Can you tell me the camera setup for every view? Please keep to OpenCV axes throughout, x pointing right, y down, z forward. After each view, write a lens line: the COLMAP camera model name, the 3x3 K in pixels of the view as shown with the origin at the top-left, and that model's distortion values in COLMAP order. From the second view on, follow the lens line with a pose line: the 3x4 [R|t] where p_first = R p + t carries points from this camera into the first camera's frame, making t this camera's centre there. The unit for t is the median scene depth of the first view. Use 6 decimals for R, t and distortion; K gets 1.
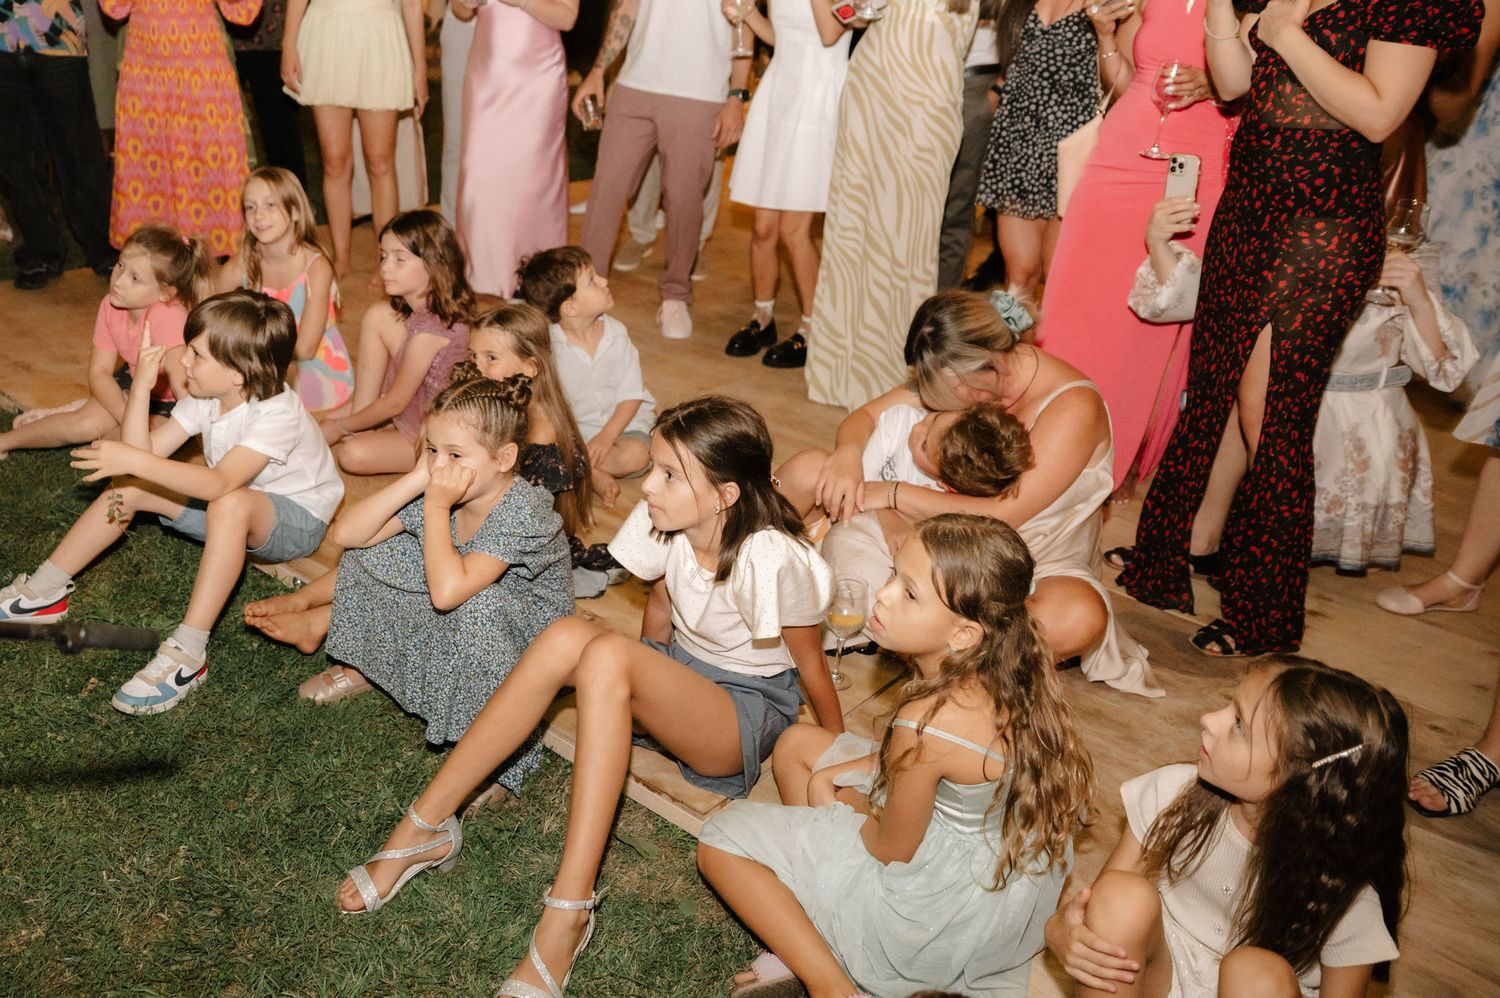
lens RADIAL K [[1131.1, 0, 751.5], [0, 1131.1, 440.2], [0, 0, 1]] dist [-0.061368, 0.007756]
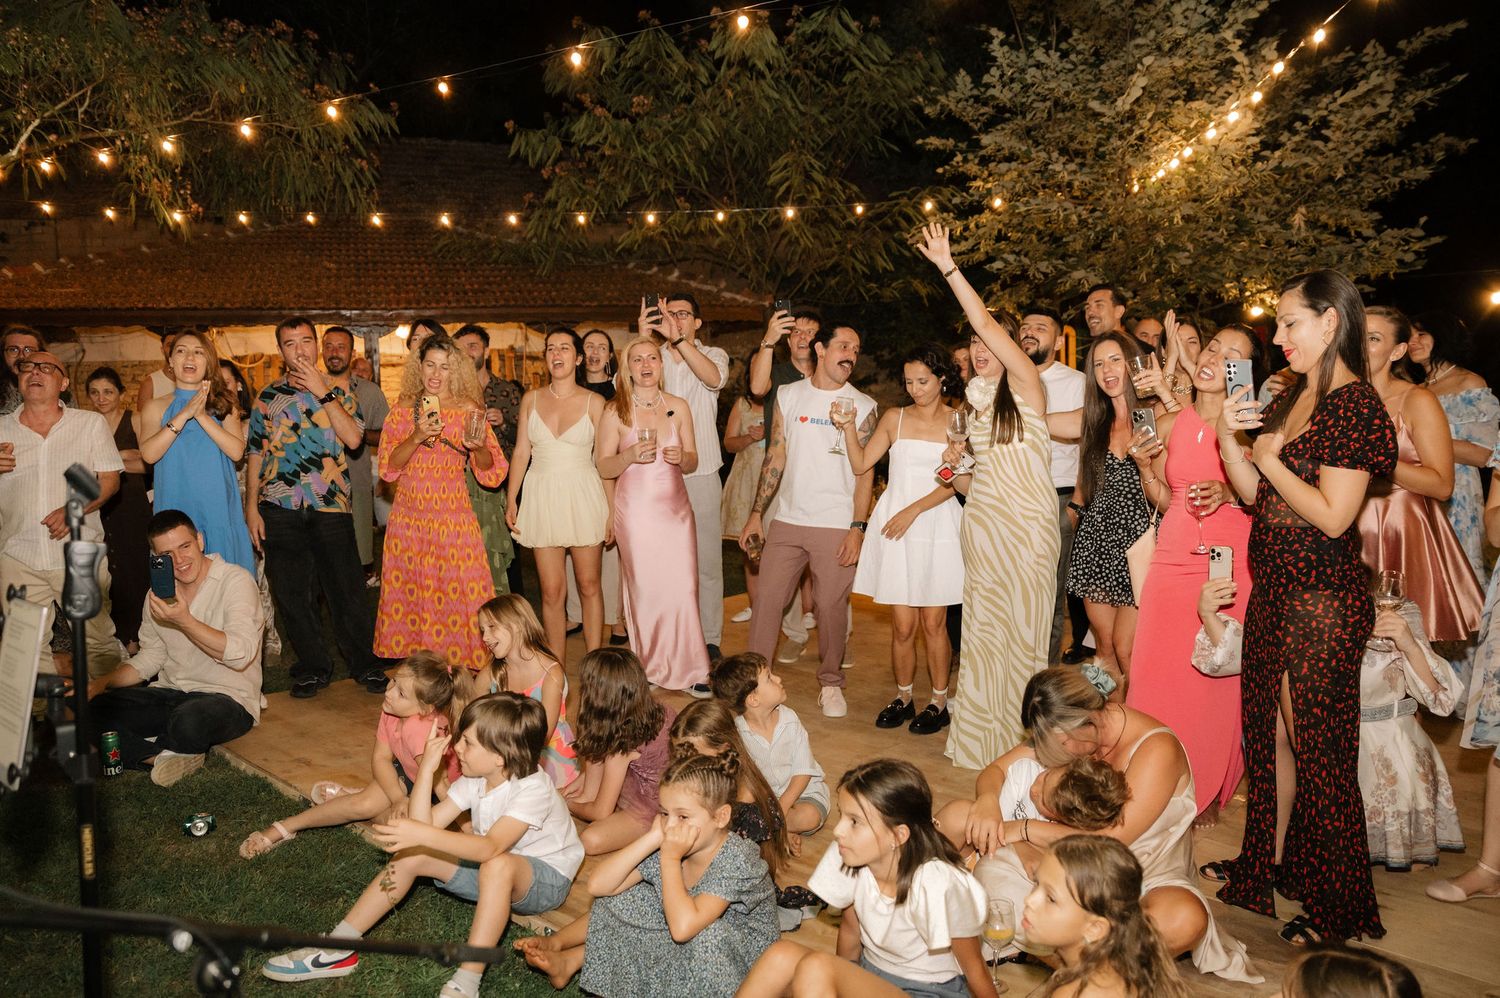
lens RADIAL K [[1131.1, 0, 751.5], [0, 1131.1, 440.2], [0, 0, 1]] dist [-0.061368, 0.007756]
pose [[0.995724, -0.071203, -0.058860, -0.079284], [0.048836, 0.946537, -0.318878, 0.020141], [0.078419, 0.314639, 0.945966, -0.373263]]
